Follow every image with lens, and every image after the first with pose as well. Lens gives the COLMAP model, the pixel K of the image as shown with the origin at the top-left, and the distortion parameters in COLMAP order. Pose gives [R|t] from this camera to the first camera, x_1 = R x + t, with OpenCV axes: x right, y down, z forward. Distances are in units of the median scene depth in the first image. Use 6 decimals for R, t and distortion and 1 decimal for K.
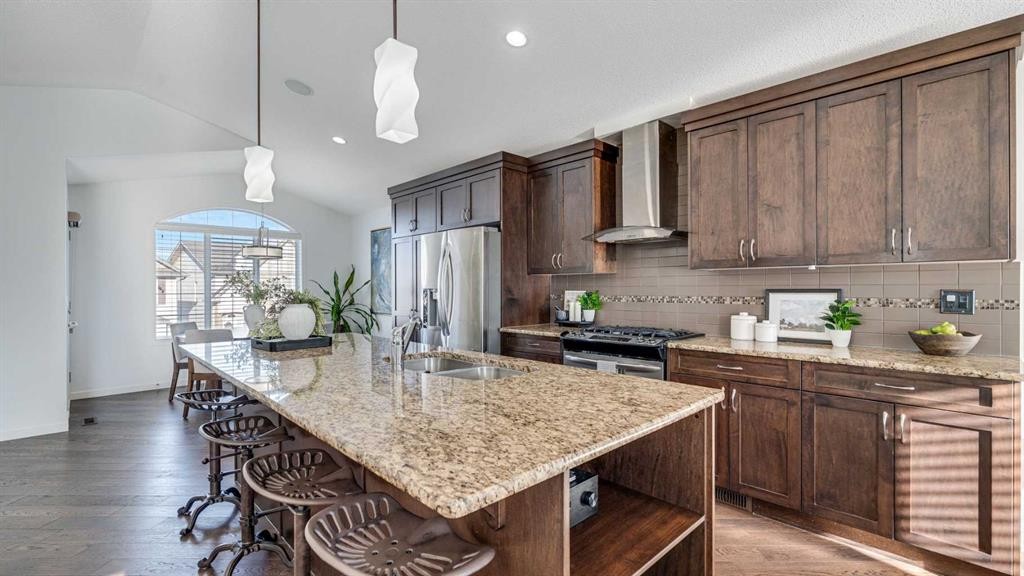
lens RADIAL K [[460.2, 0, 521.4], [0, 460.2, 288.0], [0, 0, 1]] dist [-0.008441, 0.000544]
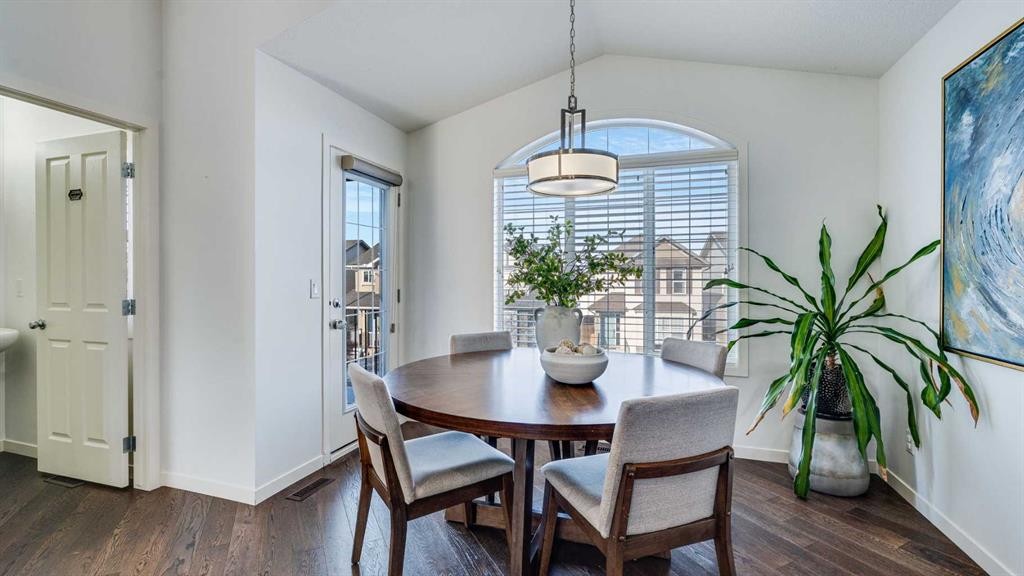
lens RADIAL K [[460.2, 0, 500.6], [0, 460.2, 281.9], [0, 0, 1]] dist [-0.008441, 0.000544]
pose [[0.445291, 0.008257, -0.895348, -0.194534], [-0.004984, 0.999965, 0.006743, 0.010328], [0.895372, 0.001460, 0.445316, 0.630025]]
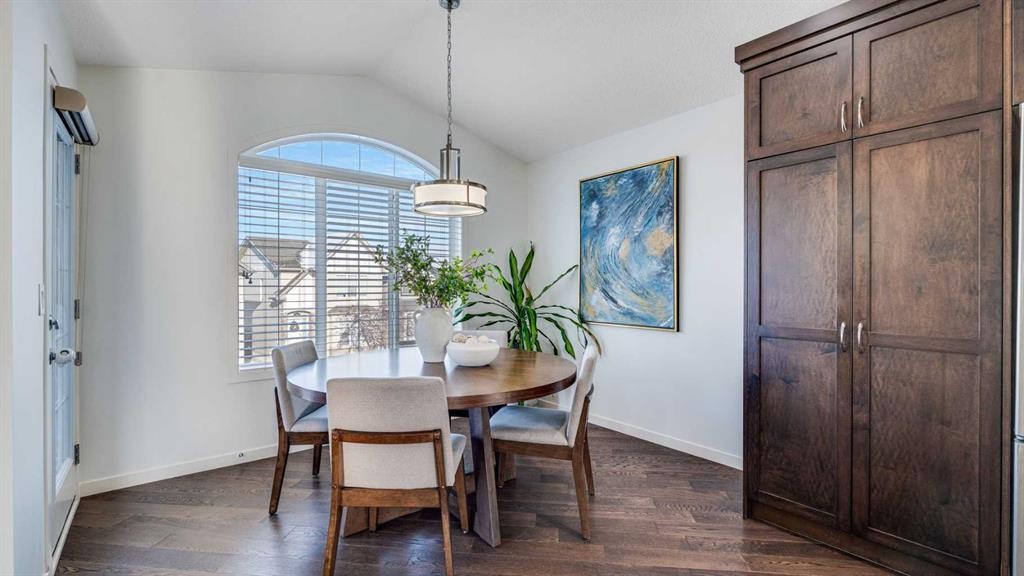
lens RADIAL K [[460.2, 0, 520.3], [0, 460.2, 288.9], [0, 0, 1]] dist [-0.008441, 0.000544]
pose [[0.995636, 0.005196, -0.093172, -0.363342], [-0.005239, 0.999986, -0.000223, 0.013756], [0.093169, 0.000710, 0.995650, 0.430549]]
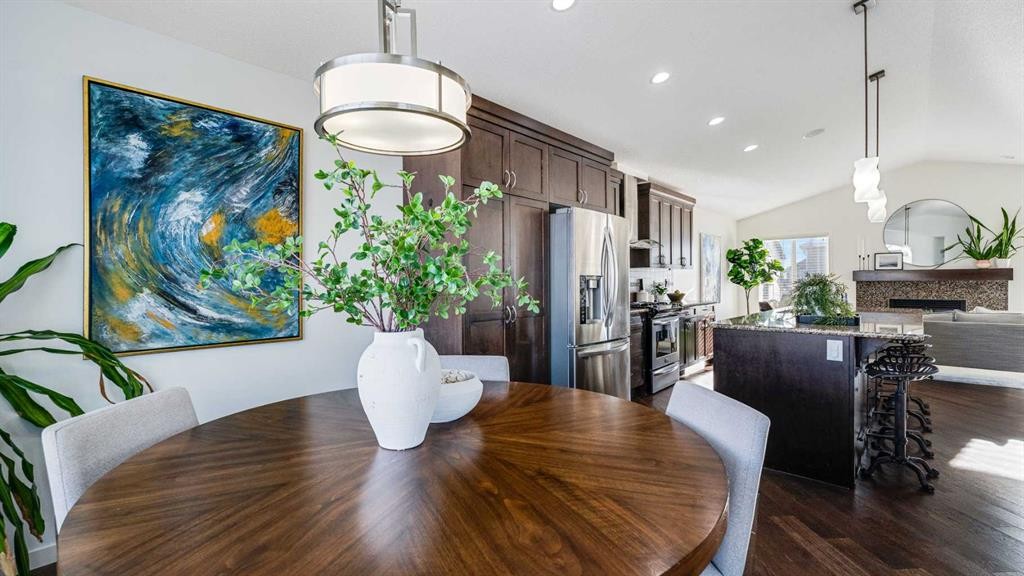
lens RADIAL K [[460.2, 0, 502.3], [0, 460.2, 281.4], [0, 0, 1]] dist [-0.008441, 0.000544]
pose [[-0.054007, 0.004059, 0.998532, -0.664100], [0.010044, 0.999943, -0.003522, 0.010009], [-0.998490, 0.009839, -0.054045, 0.784872]]
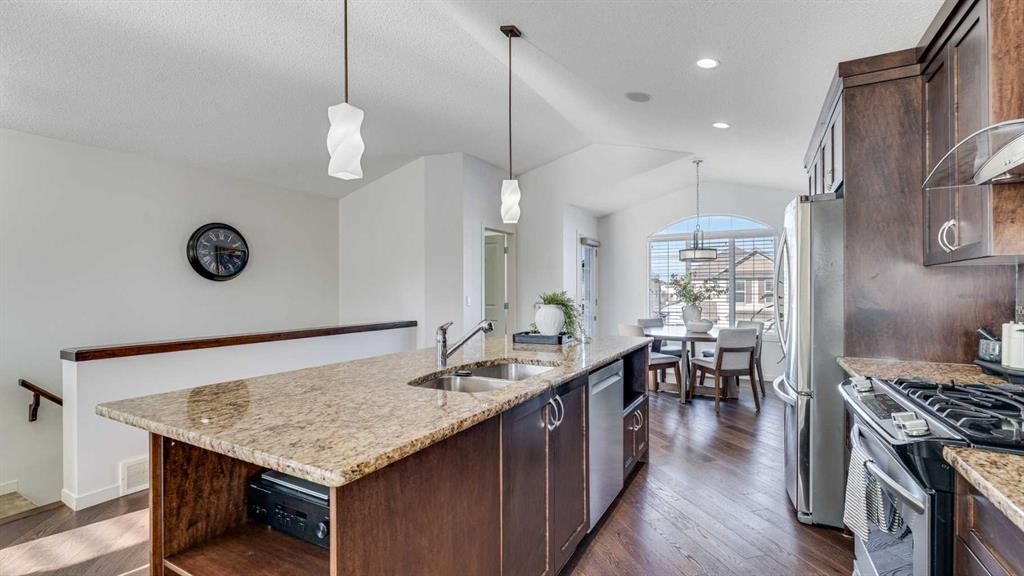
lens RADIAL K [[460.2, 0, 507.8], [0, 460.2, 286.2], [0, 0, 1]] dist [-0.008441, 0.000544]
pose [[0.293244, -0.000629, -0.956037, 0.244482], [-0.003266, 0.999993, -0.001659, -0.003690], [0.956032, 0.003609, 0.293240, 0.235597]]
